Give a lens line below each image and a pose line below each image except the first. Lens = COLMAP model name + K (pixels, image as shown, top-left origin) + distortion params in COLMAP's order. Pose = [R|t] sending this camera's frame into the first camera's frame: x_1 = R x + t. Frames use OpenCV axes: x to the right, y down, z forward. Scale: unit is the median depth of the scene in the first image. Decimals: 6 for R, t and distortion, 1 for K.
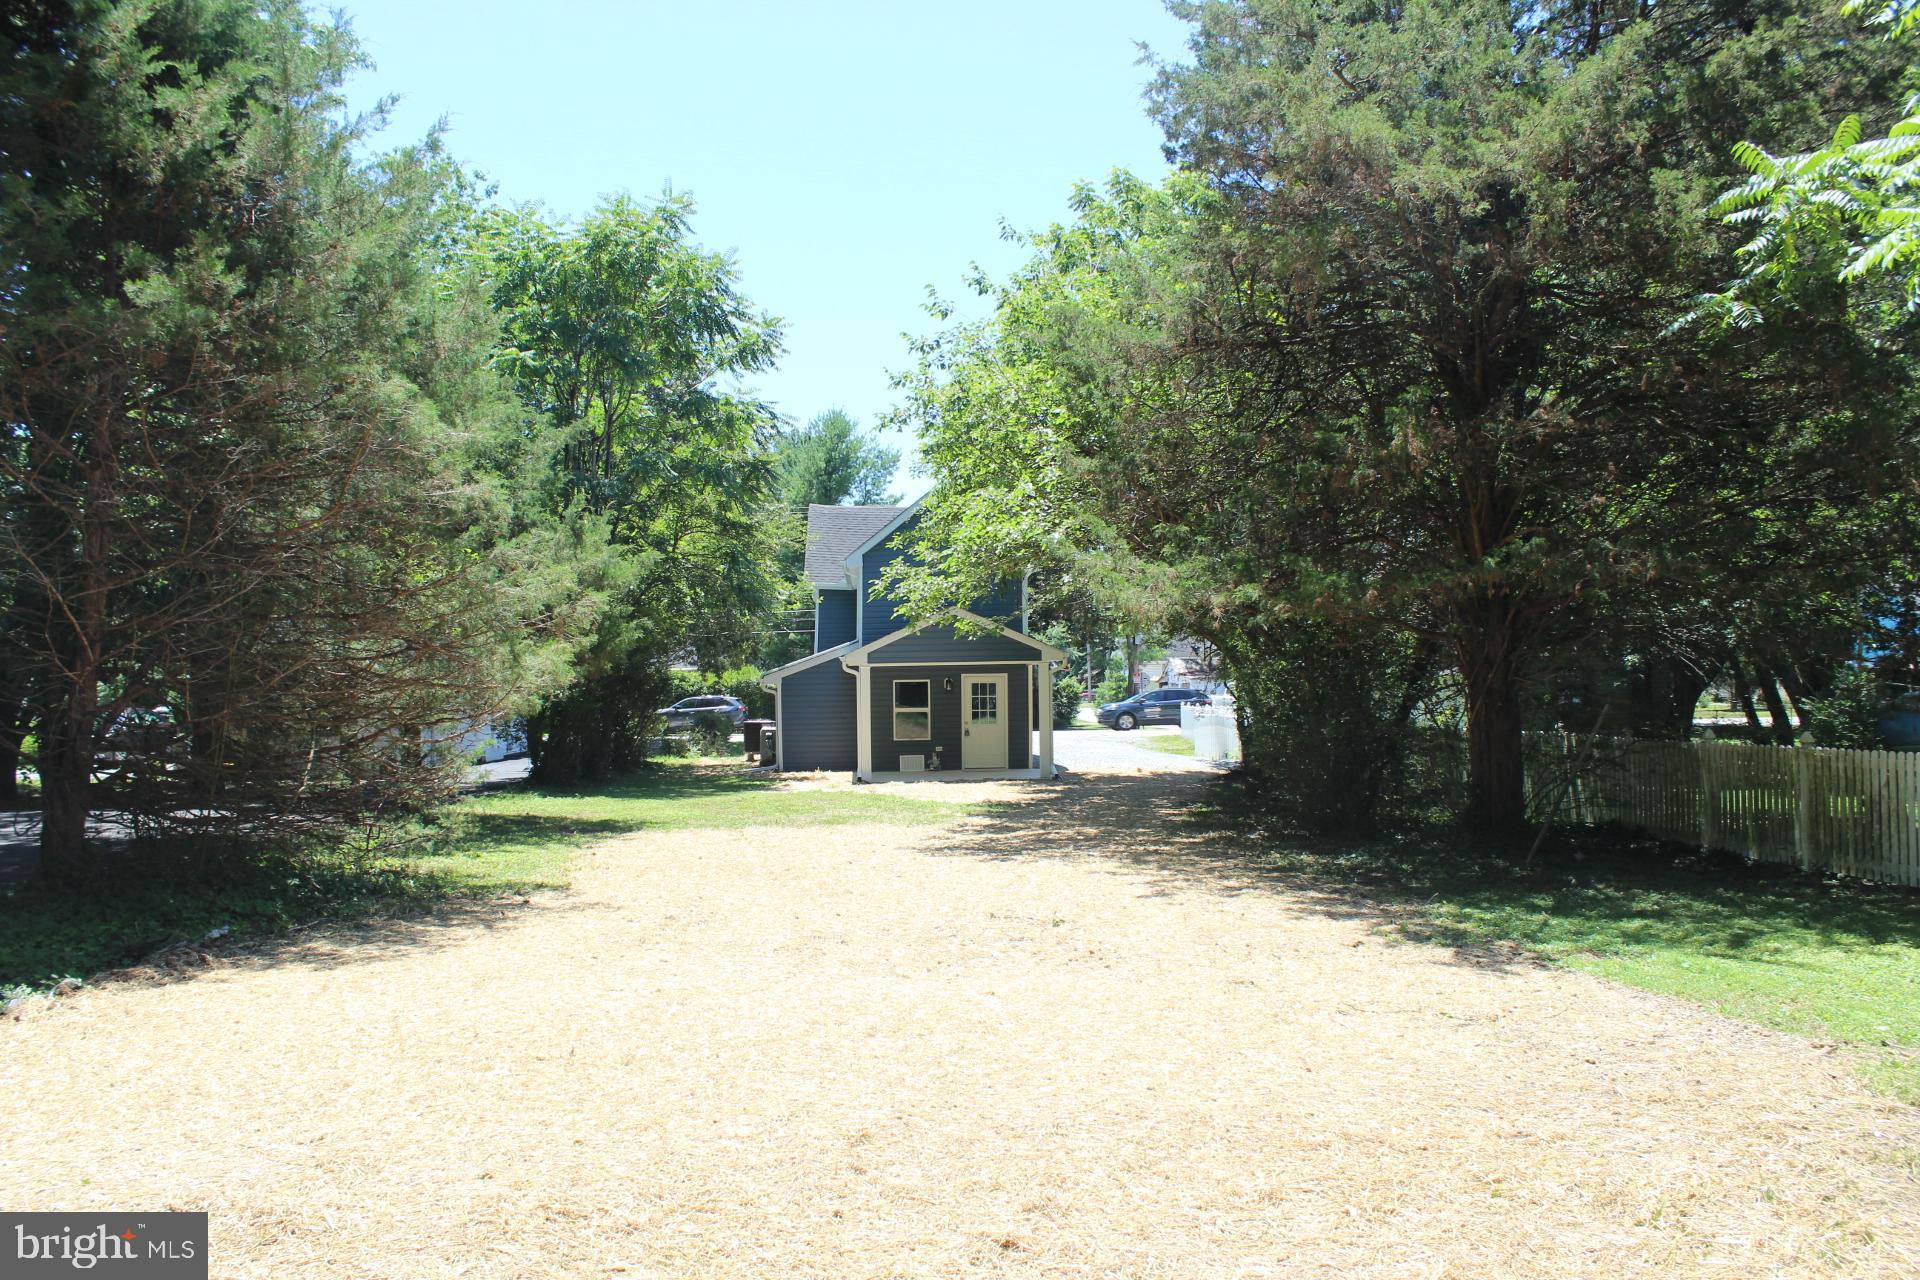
lens RADIAL K [[1593.6, 0, 959.8], [0, 1593.6, 638.8], [0, 0, 1]] dist [-0.164877, 0.146361]
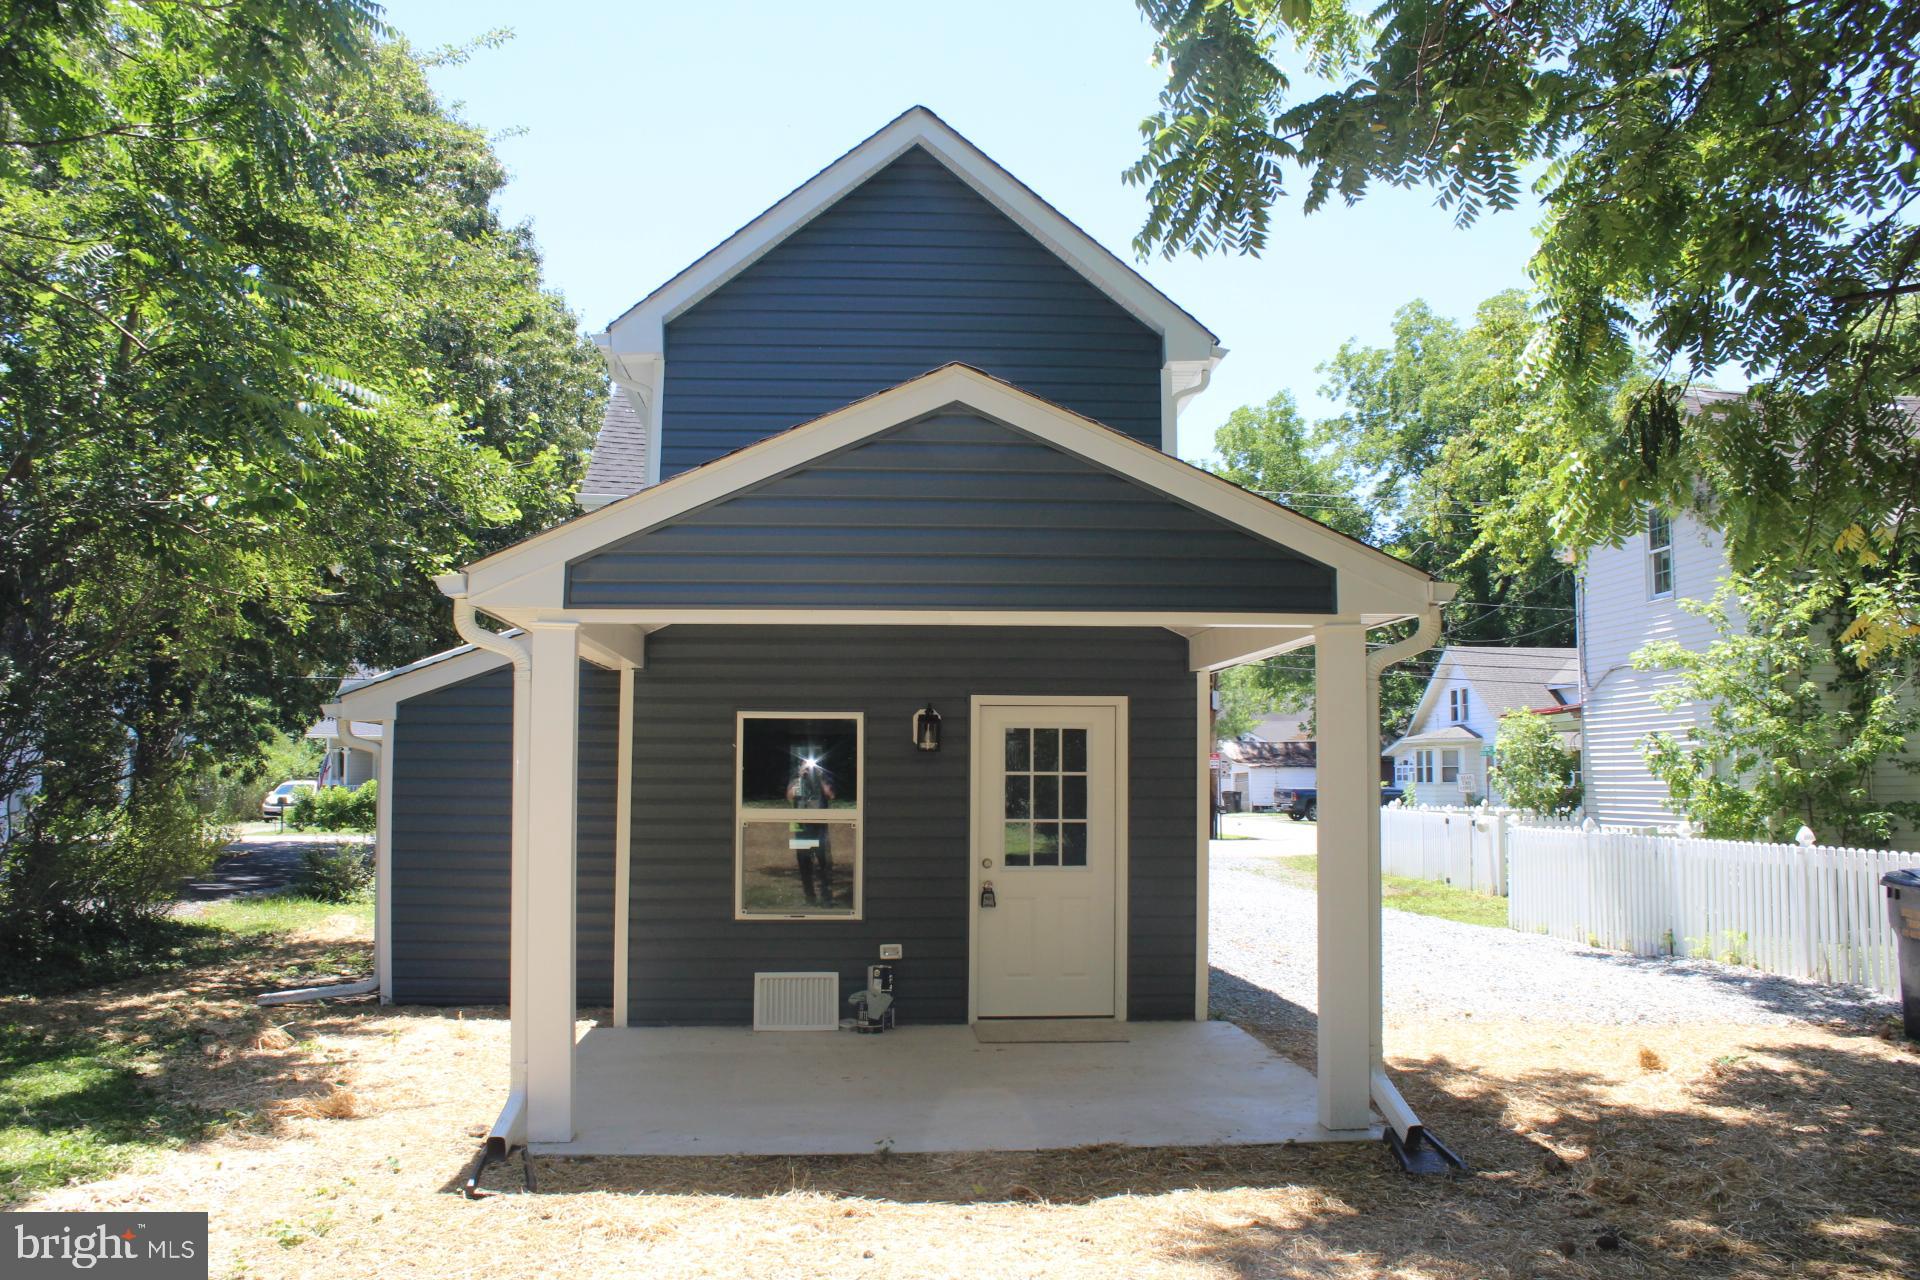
lens RADIAL K [[1593.6, 0, 922.5], [0, 1593.6, 648.7], [0, 0, 1]] dist [-0.164877, 0.146361]
pose [[0.999827, 0.017871, -0.005173, -0.006669], [-0.018110, 0.998546, -0.050767, 0.028387], [0.004258, 0.050852, 0.998697, 0.706209]]
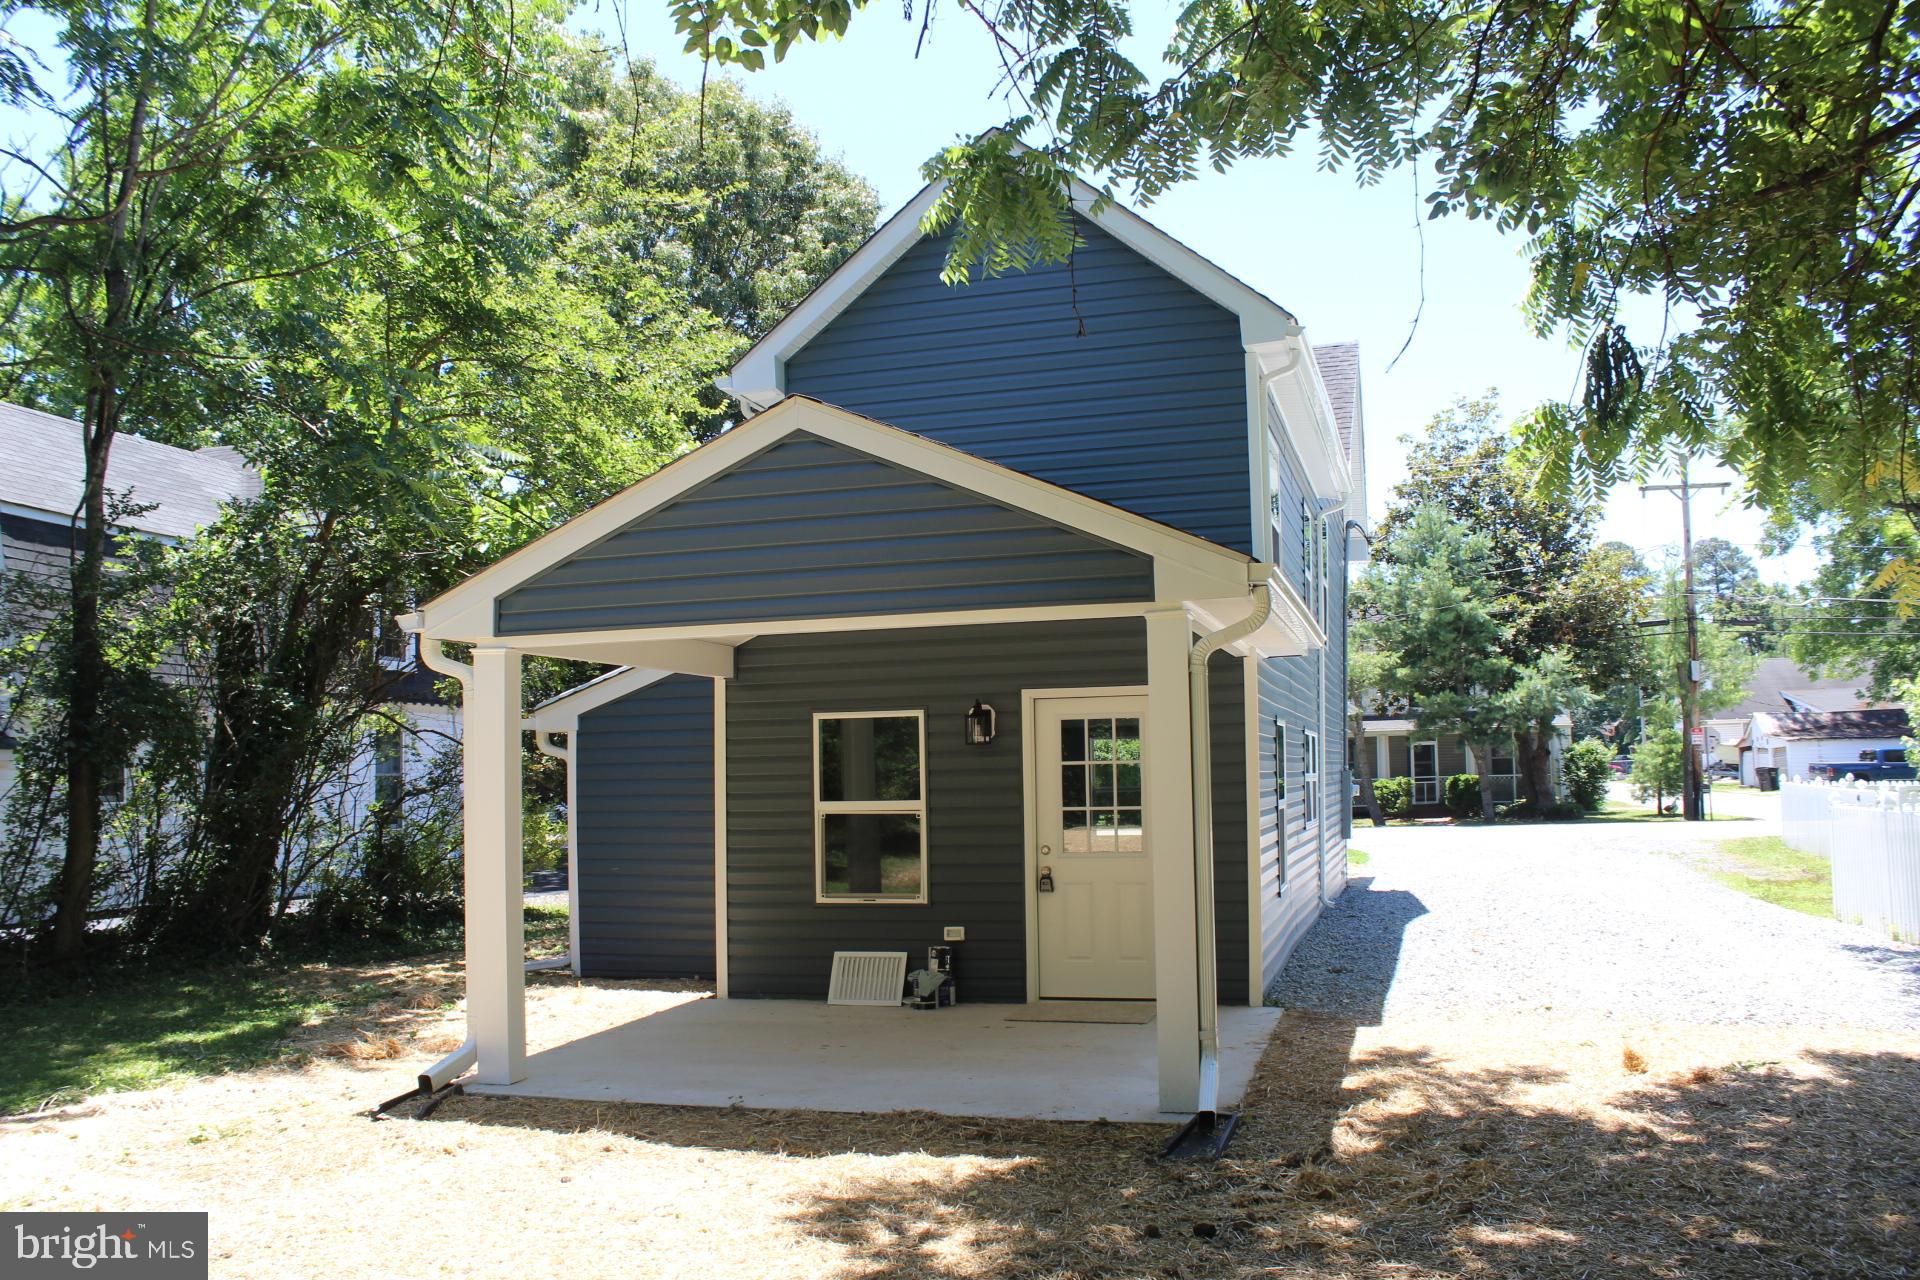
lens RADIAL K [[1593.6, 0, 949.9], [0, 1593.6, 655.4], [0, 0, 1]] dist [-0.164877, 0.146361]
pose [[0.939534, -0.029445, -0.341187, 0.092484], [0.016358, 0.999018, -0.041172, 0.027690], [0.342064, 0.033101, 0.939093, 0.706441]]
